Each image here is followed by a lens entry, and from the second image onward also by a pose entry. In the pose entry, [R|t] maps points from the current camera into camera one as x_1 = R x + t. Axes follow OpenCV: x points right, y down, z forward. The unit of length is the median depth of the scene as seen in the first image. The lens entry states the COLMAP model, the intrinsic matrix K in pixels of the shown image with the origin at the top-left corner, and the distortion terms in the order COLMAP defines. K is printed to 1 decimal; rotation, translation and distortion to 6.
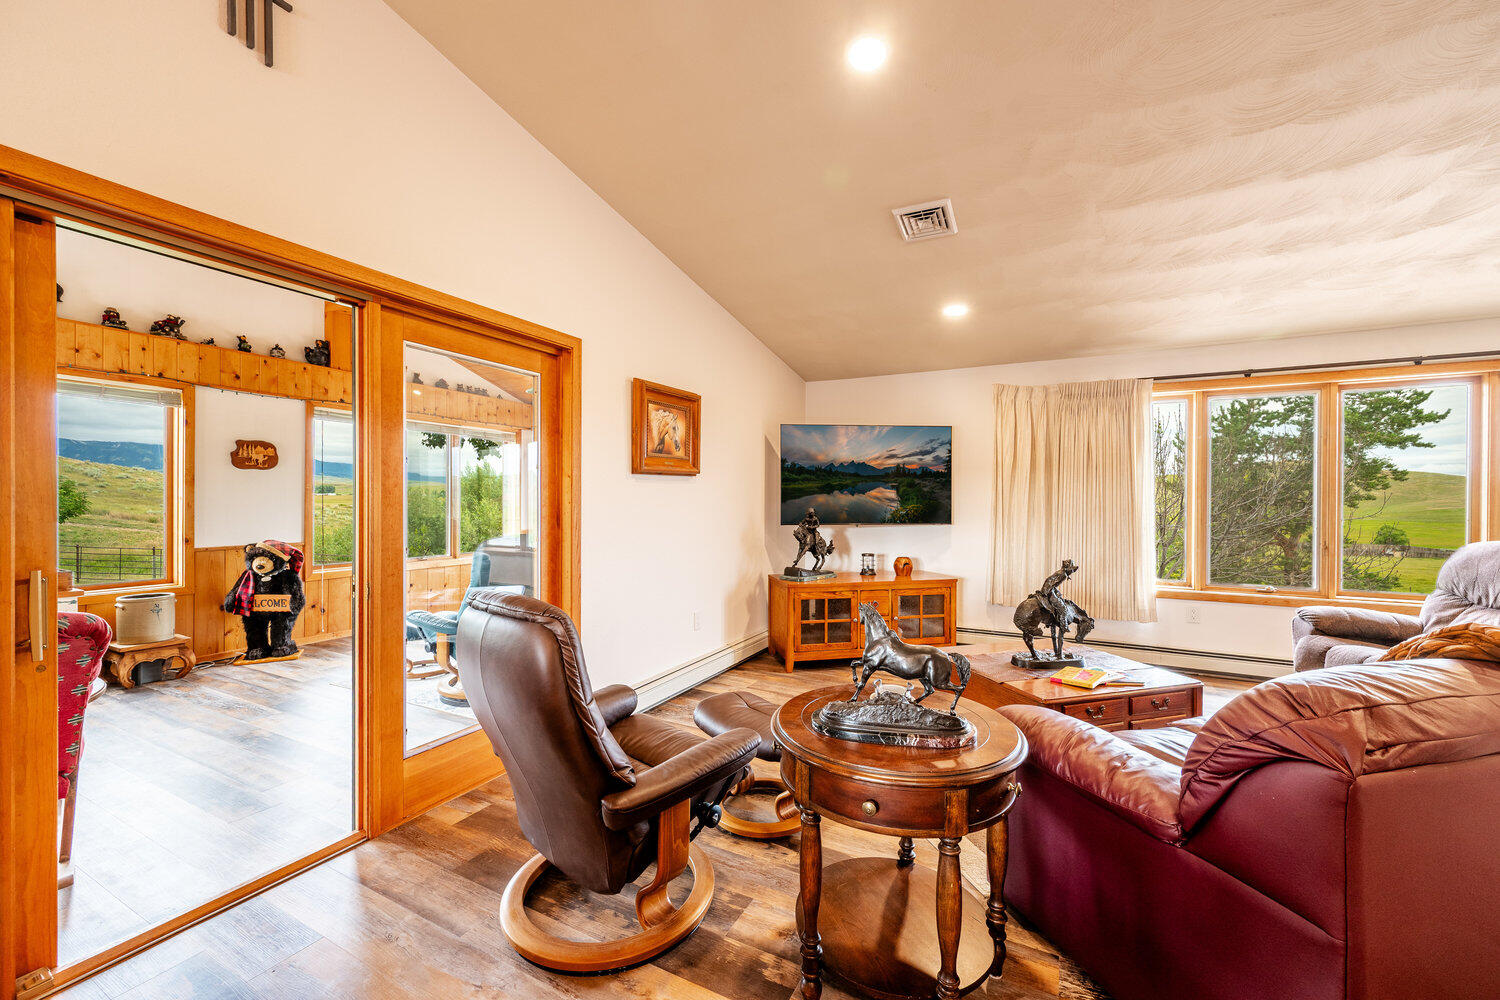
lens RADIAL K [[585.4, 0, 755.7], [0, 585.4, 506.3], [0, 0, 1]] dist [-0.005179, 0.000544]
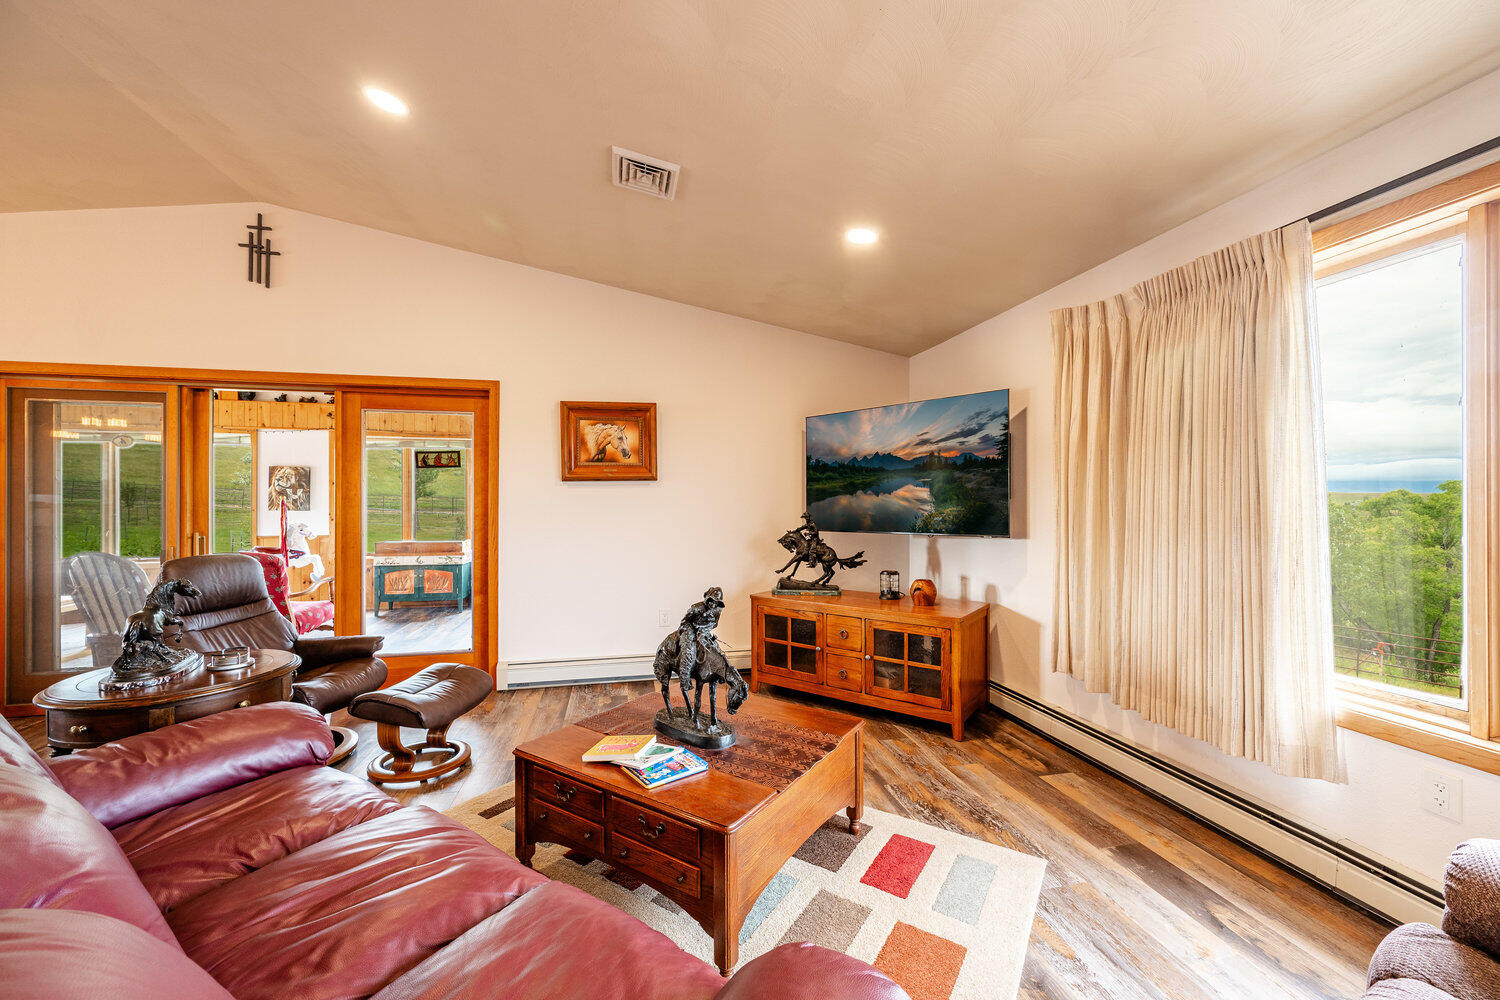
lens RADIAL K [[585.4, 0, 752.7], [0, 585.4, 505.0], [0, 0, 1]] dist [-0.005179, 0.000544]
pose [[0.643354, -0.003648, -0.765560, 0.683047], [-0.005251, 0.999944, -0.009178, 0.001727], [0.765551, 0.009925, 0.643299, 0.376263]]
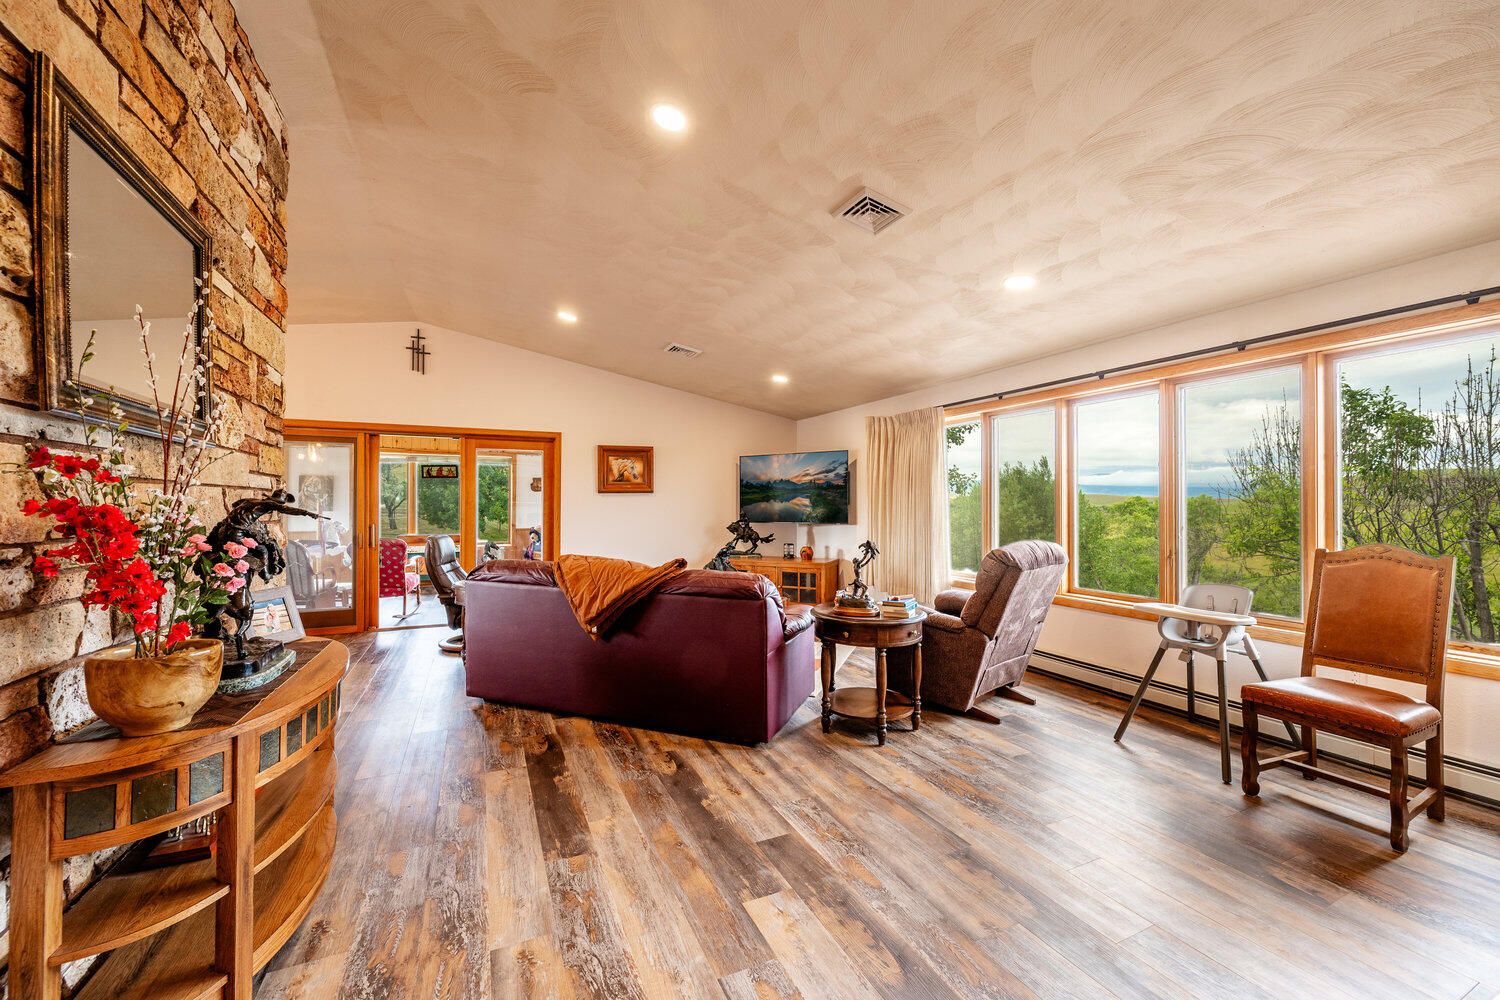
lens RADIAL K [[585.4, 0, 756.4], [0, 585.4, 511.4], [0, 0, 1]] dist [-0.005179, 0.000544]
pose [[0.795818, 0.002730, -0.605530, 1.019295], [-0.005364, 0.999982, -0.002542, 0.006531], [0.605512, 0.005271, 0.795819, -0.187766]]
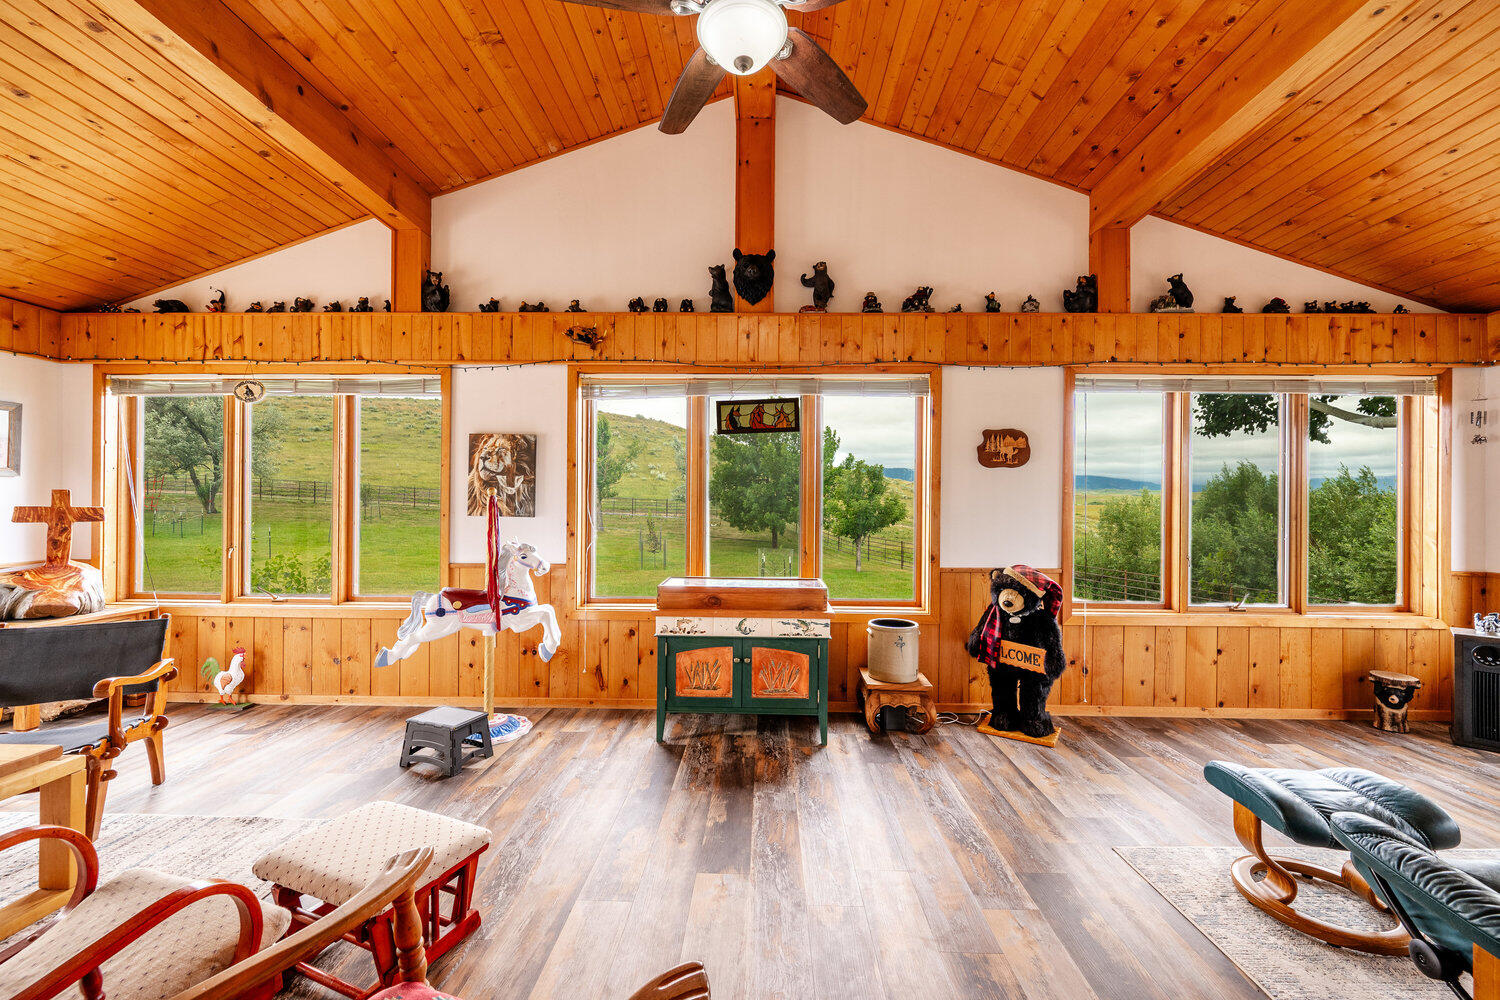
lens RADIAL K [[585.4, 0, 747.5], [0, 585.4, 504.0], [0, 0, 1]] dist [-0.005179, 0.000544]
pose [[0.430237, -0.005664, -0.902698, -0.328615], [-0.013252, 0.999833, -0.012590, -0.002551], [0.902619, 0.017379, 0.430090, 0.388504]]
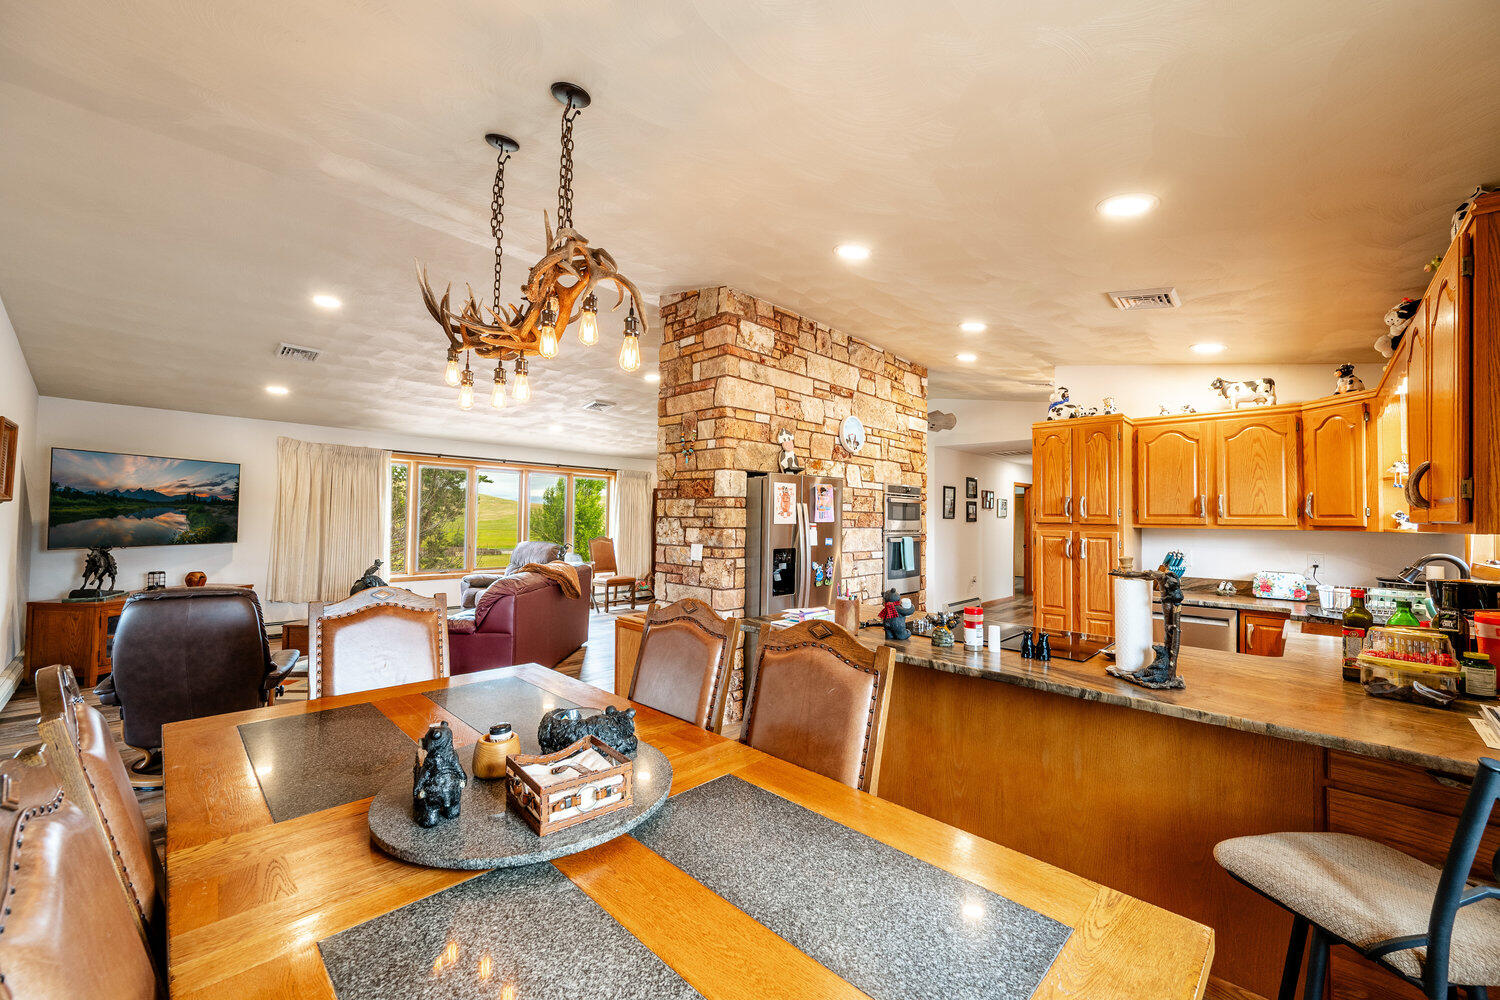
lens RADIAL K [[585.4, 0, 751.2], [0, 585.4, 503.0], [0, 0, 1]] dist [-0.005179, 0.000544]
pose [[0.278954, 0.028789, 0.959873, -0.578620], [-0.002661, 0.999570, -0.029207, -0.021654], [-0.960301, 0.005593, 0.278911, -0.413038]]
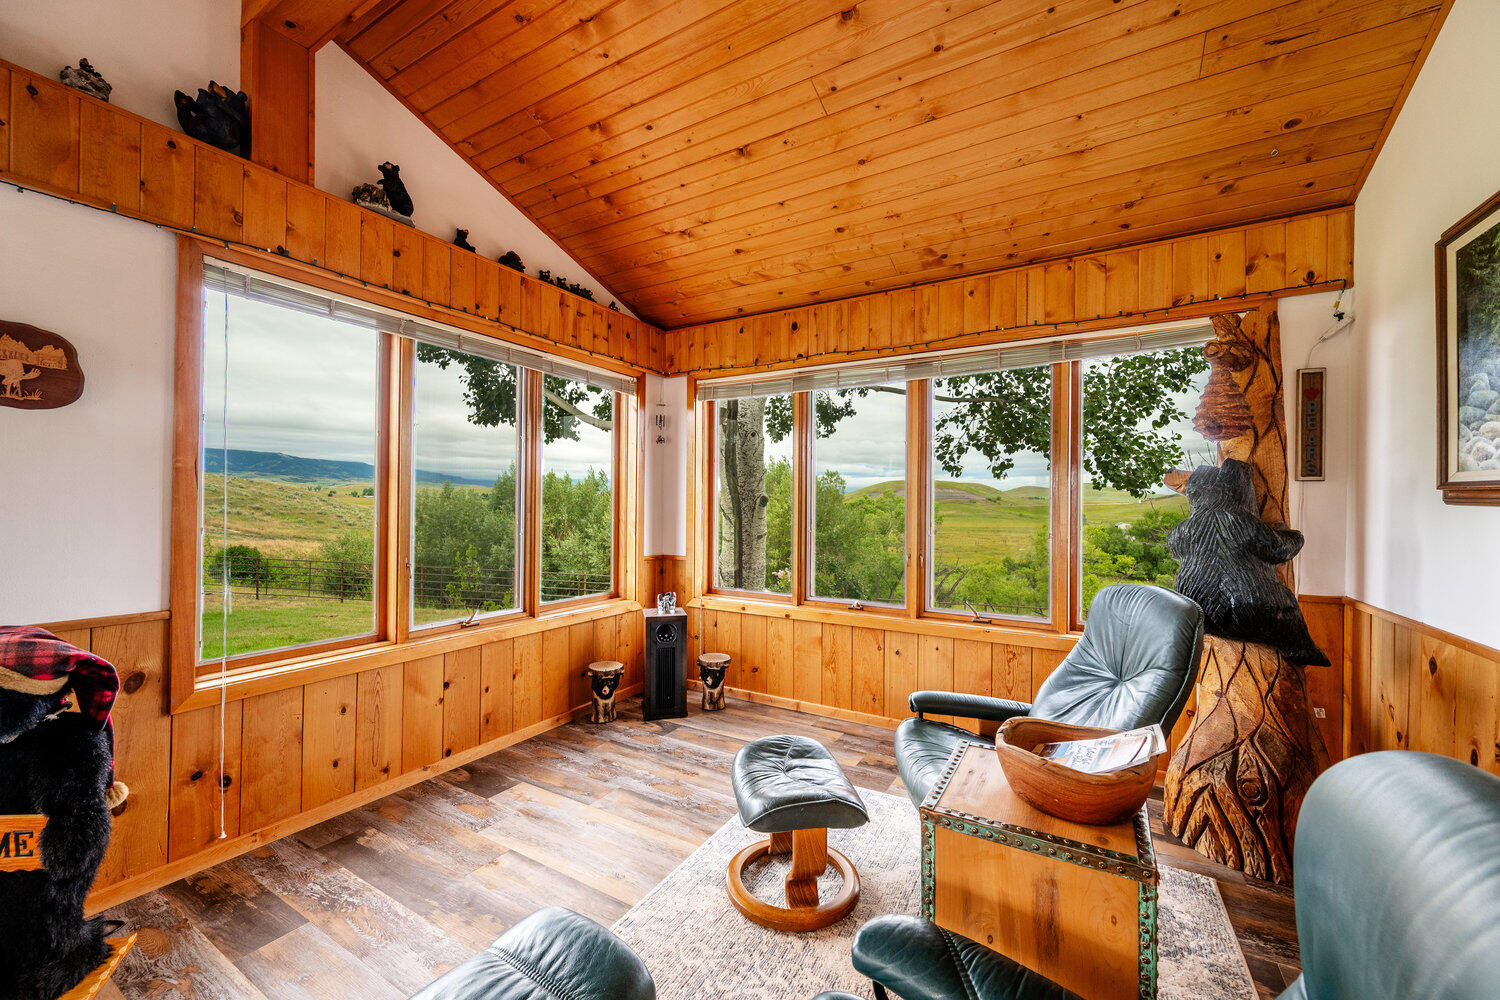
lens RADIAL K [[585.4, 0, 753.5], [0, 585.4, 505.7], [0, 0, 1]] dist [-0.005179, 0.000544]
pose [[0.998220, 0.003953, -0.059512, -0.409939], [-0.004374, 0.999966, -0.006937, -0.004849], [0.059483, 0.007185, 0.998203, 0.706413]]
